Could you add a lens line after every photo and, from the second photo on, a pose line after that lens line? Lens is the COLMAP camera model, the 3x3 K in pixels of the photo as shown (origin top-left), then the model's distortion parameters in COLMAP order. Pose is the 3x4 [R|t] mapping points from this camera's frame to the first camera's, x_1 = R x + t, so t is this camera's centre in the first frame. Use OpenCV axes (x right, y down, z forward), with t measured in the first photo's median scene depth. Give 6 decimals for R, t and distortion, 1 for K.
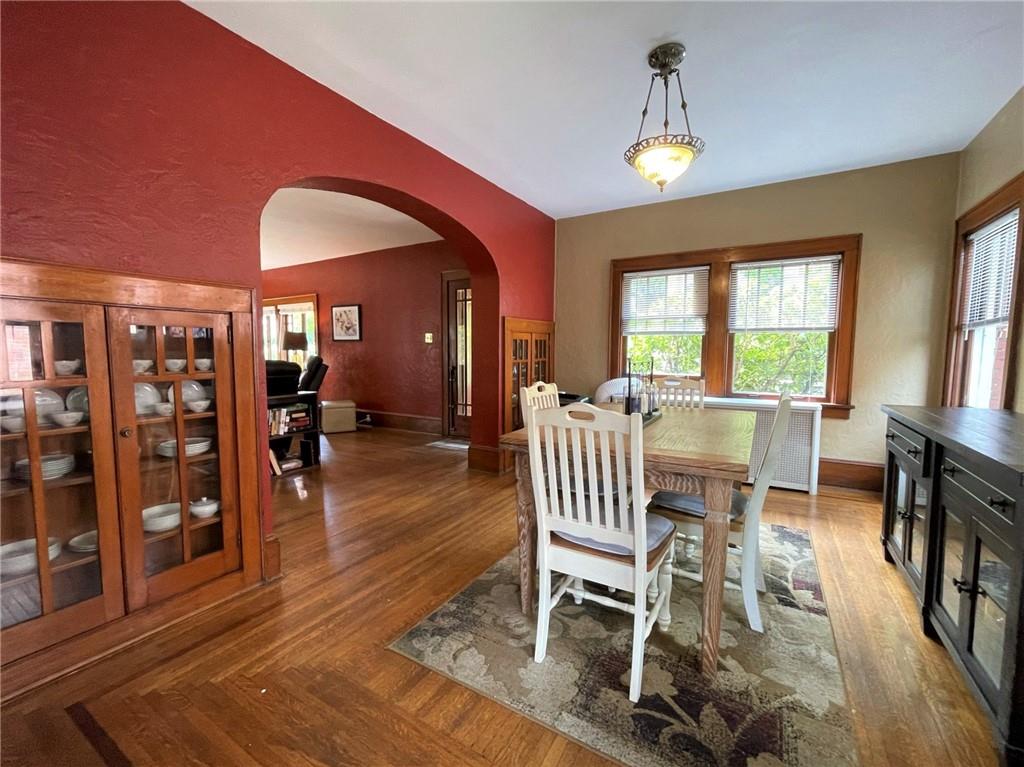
lens RADIAL K [[447.1, 0, 512.0], [0, 447.1, 383.5], [0, 0, 1]] dist [-0.001444, 0.000447]
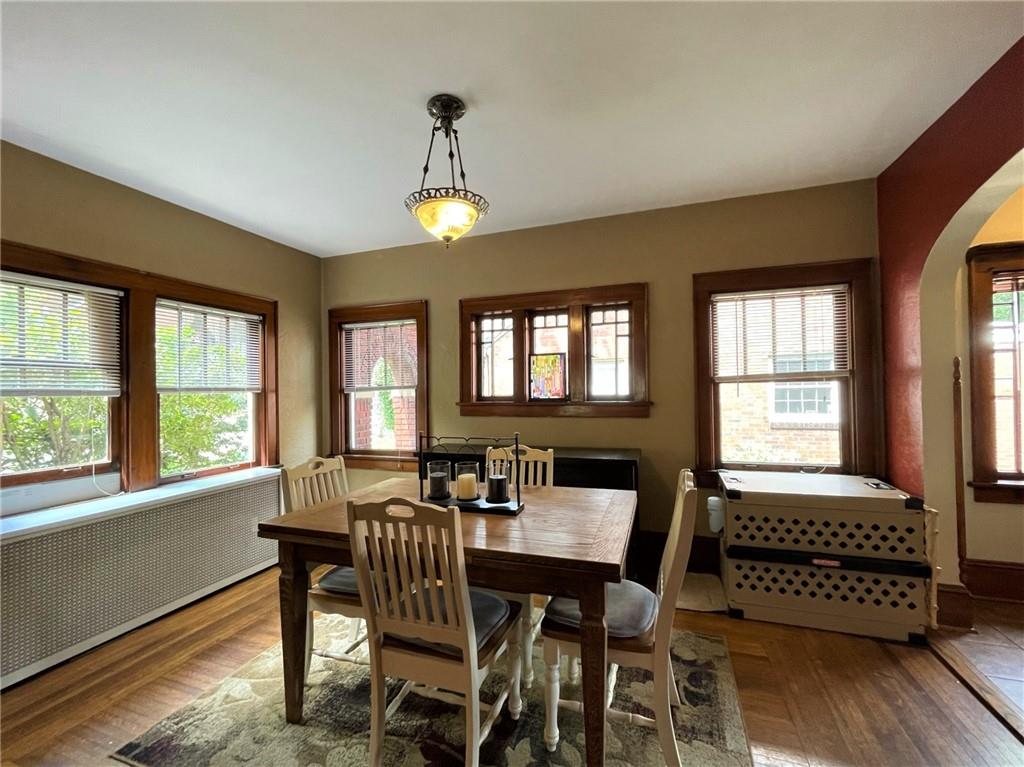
lens RADIAL K [[447.1, 0, 512.0], [0, 447.1, 383.5], [0, 0, 1]] dist [-0.001444, 0.000447]
pose [[-0.187200, 0.013688, 0.982226, -0.301070], [0.084704, 0.996404, 0.002258, -0.080949], [-0.978663, 0.083621, -0.187687, 0.567369]]
